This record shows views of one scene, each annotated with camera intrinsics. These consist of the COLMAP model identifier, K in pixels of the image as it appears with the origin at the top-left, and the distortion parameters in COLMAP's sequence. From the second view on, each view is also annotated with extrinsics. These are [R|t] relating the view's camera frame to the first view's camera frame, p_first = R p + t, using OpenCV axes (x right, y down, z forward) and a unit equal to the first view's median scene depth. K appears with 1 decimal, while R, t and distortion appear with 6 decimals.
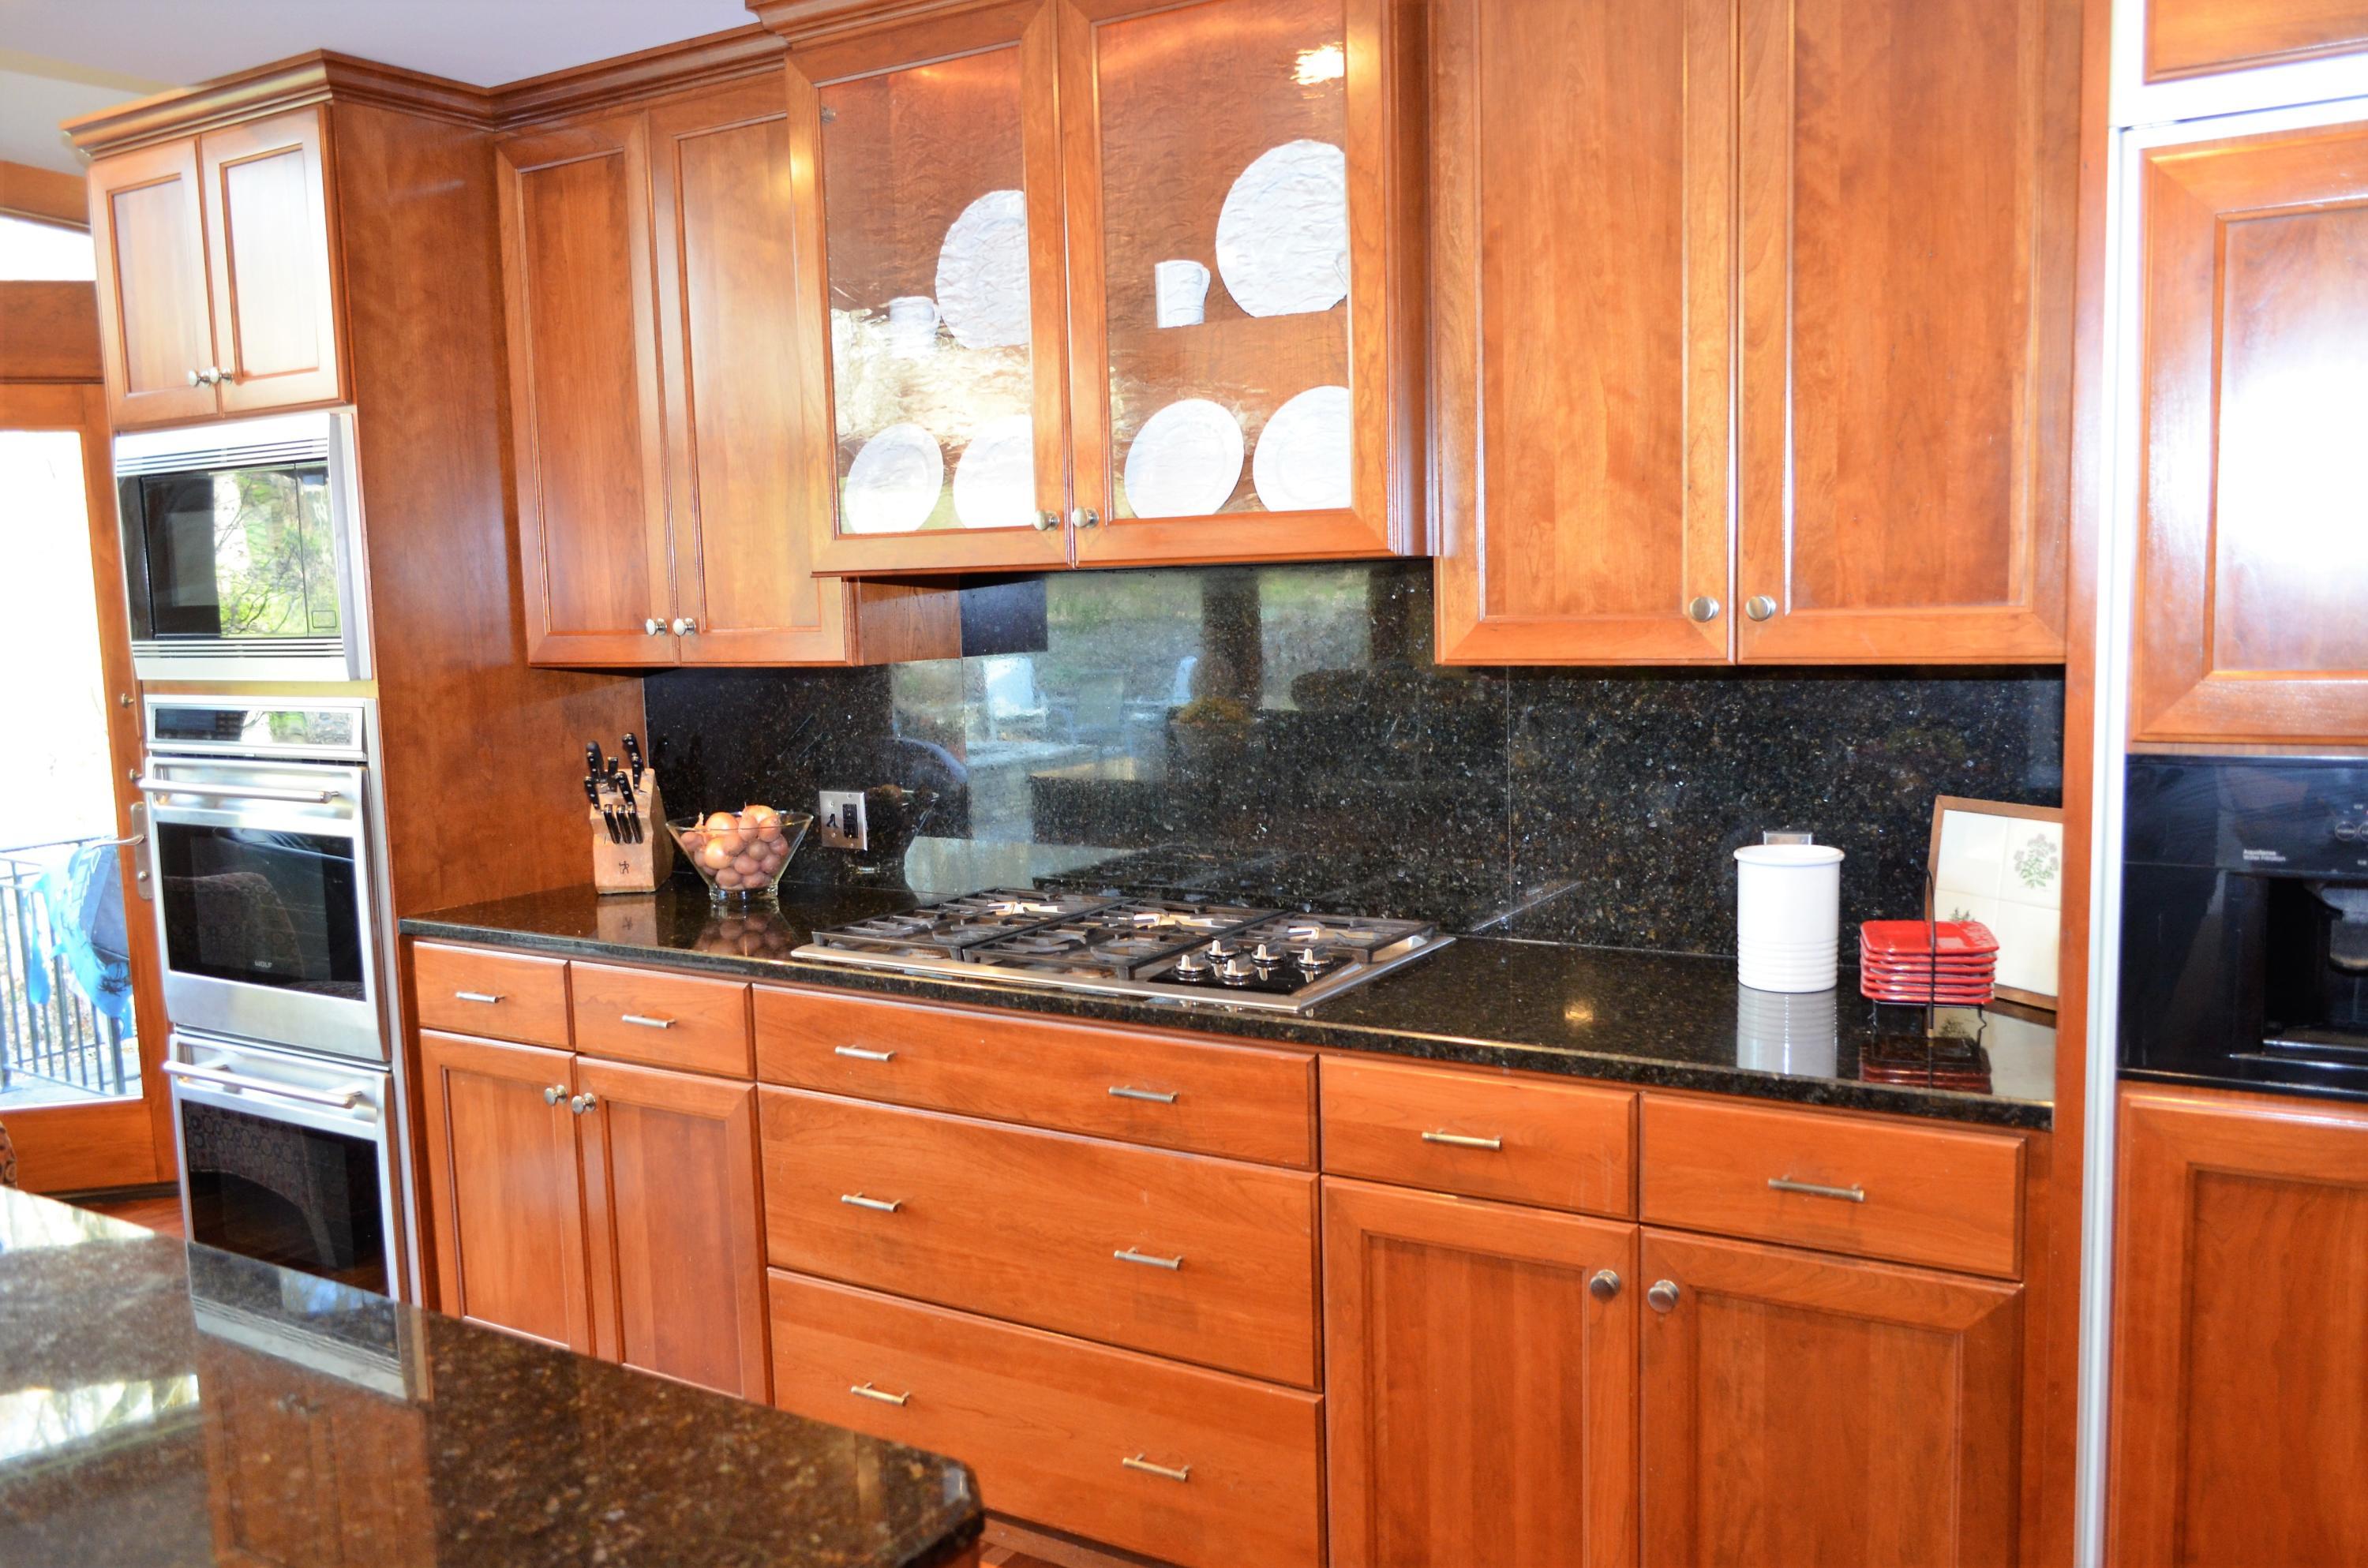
lens RADIAL K [[1834.4, 0, 1192.9], [0, 1834.4, 793.4], [0, 0, 1]] dist [-0.012005, 0.005631]
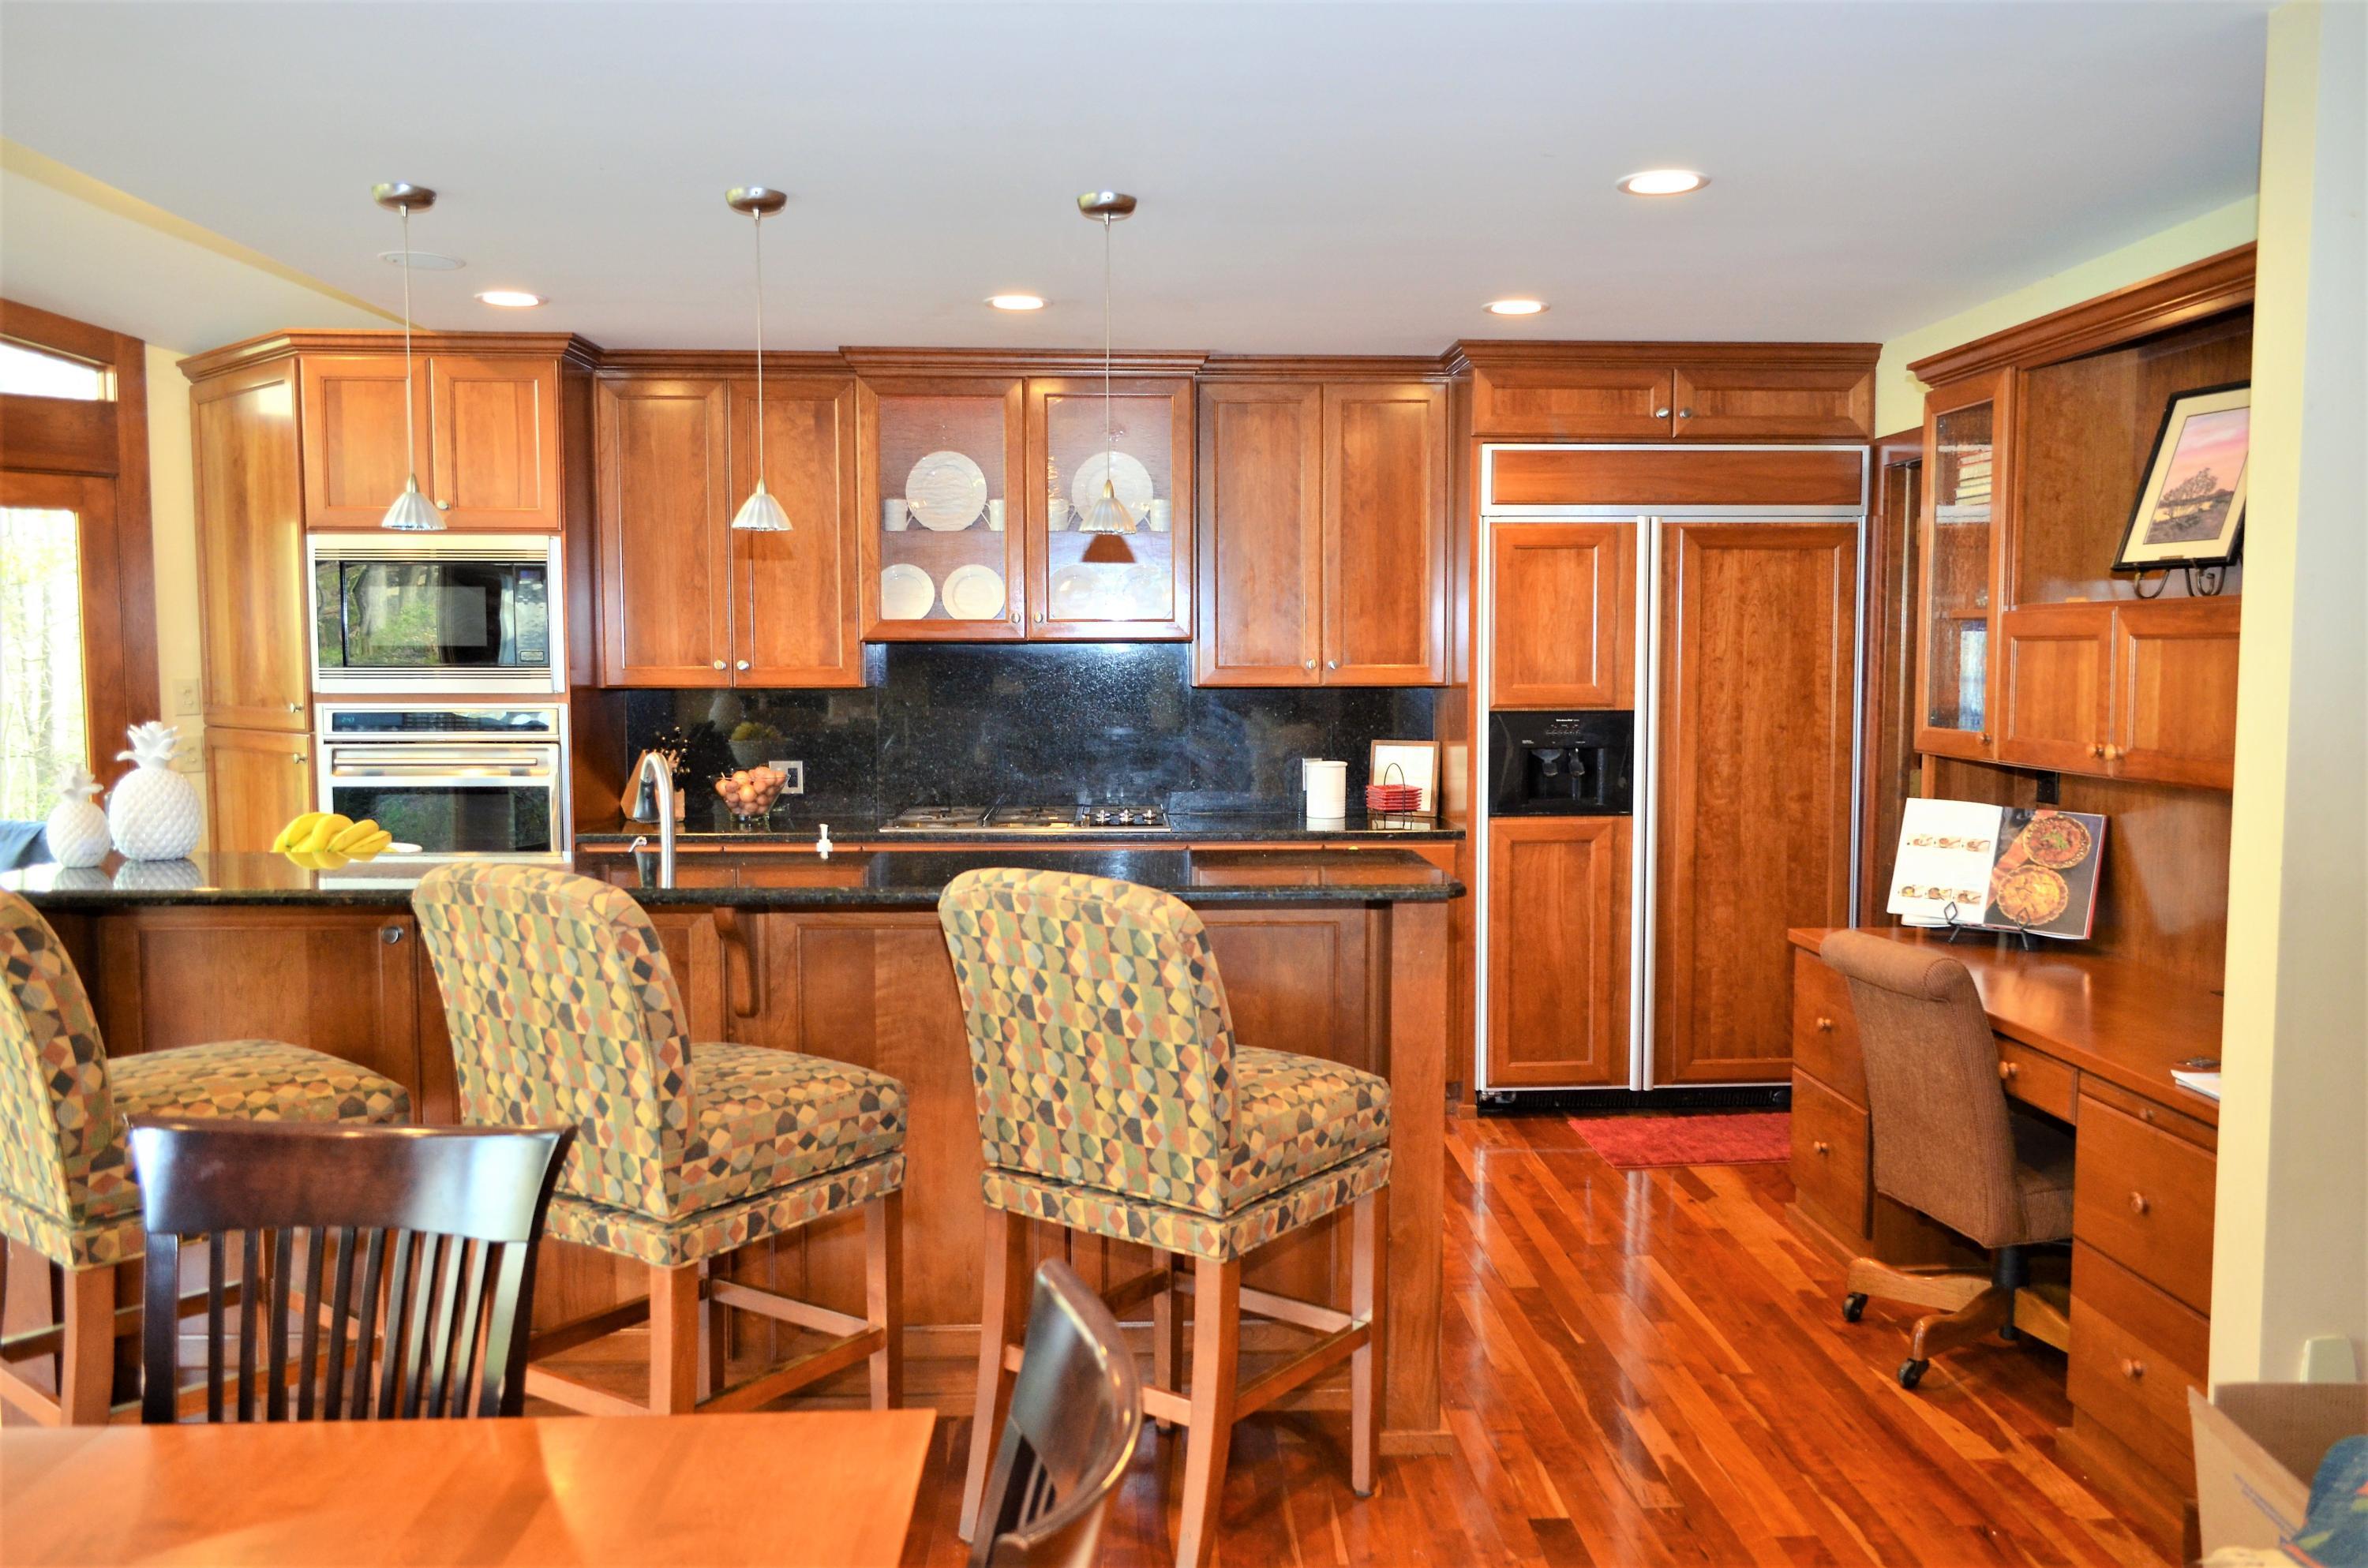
lens RADIAL K [[1834.4, 0, 1181.0], [0, 1834.4, 780.5], [0, 0, 1]] dist [-0.012005, 0.005631]
pose [[0.836164, -0.011305, 0.548364, -1.281292], [0.039594, 0.998423, -0.039791, 0.155828], [-0.547049, 0.054984, 0.835293, -1.028274]]
